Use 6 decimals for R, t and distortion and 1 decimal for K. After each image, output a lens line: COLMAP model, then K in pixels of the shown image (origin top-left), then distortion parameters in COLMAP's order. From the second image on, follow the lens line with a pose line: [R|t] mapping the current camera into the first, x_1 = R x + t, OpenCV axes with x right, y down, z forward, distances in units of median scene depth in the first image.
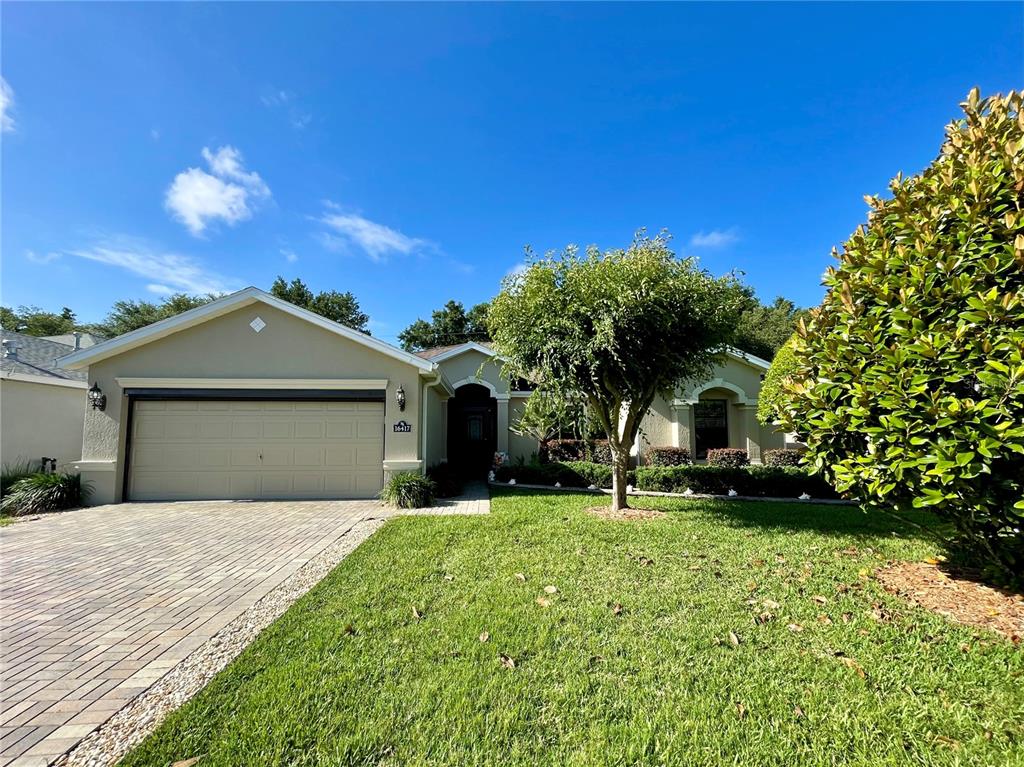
lens RADIAL K [[413.3, 0, 513.5], [0, 413.3, 383.6], [0, 0, 1]] dist [-0.001746, -0.000105]
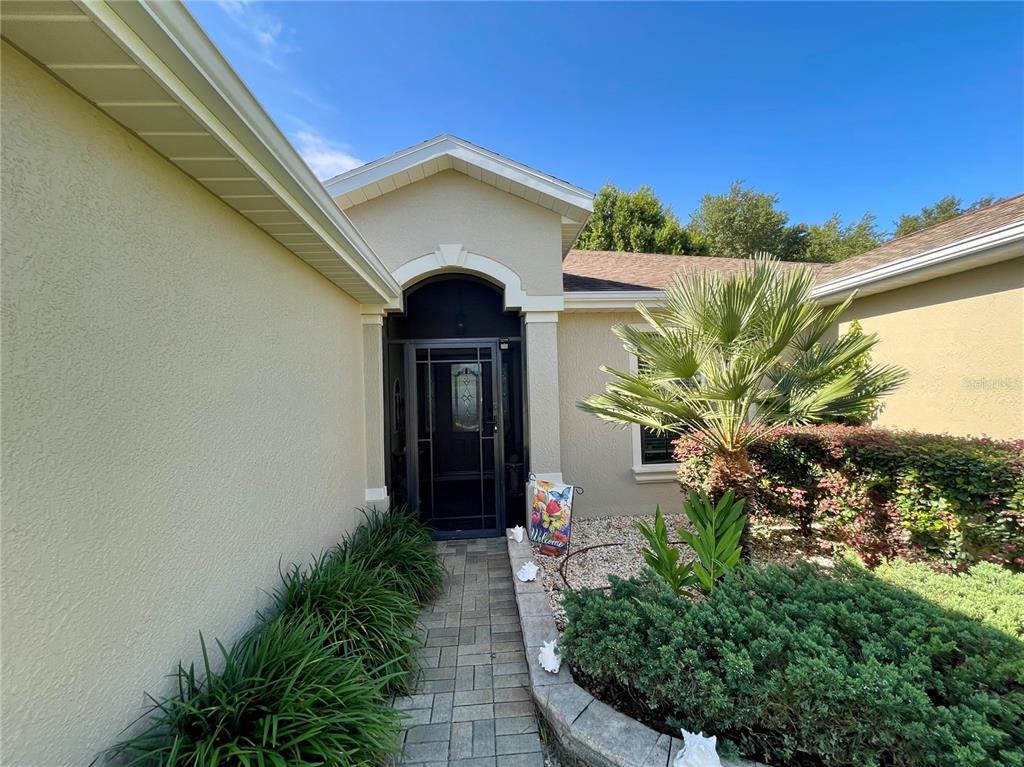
lens RADIAL K [[413.3, 0, 508.9], [0, 413.3, 386.9], [0, 0, 1]] dist [-0.001746, -0.000105]
pose [[0.998779, -0.010235, -0.048327, -0.036412], [0.013202, 0.998020, 0.061495, 0.076445], [0.047602, -0.062058, 0.996937, 0.648469]]
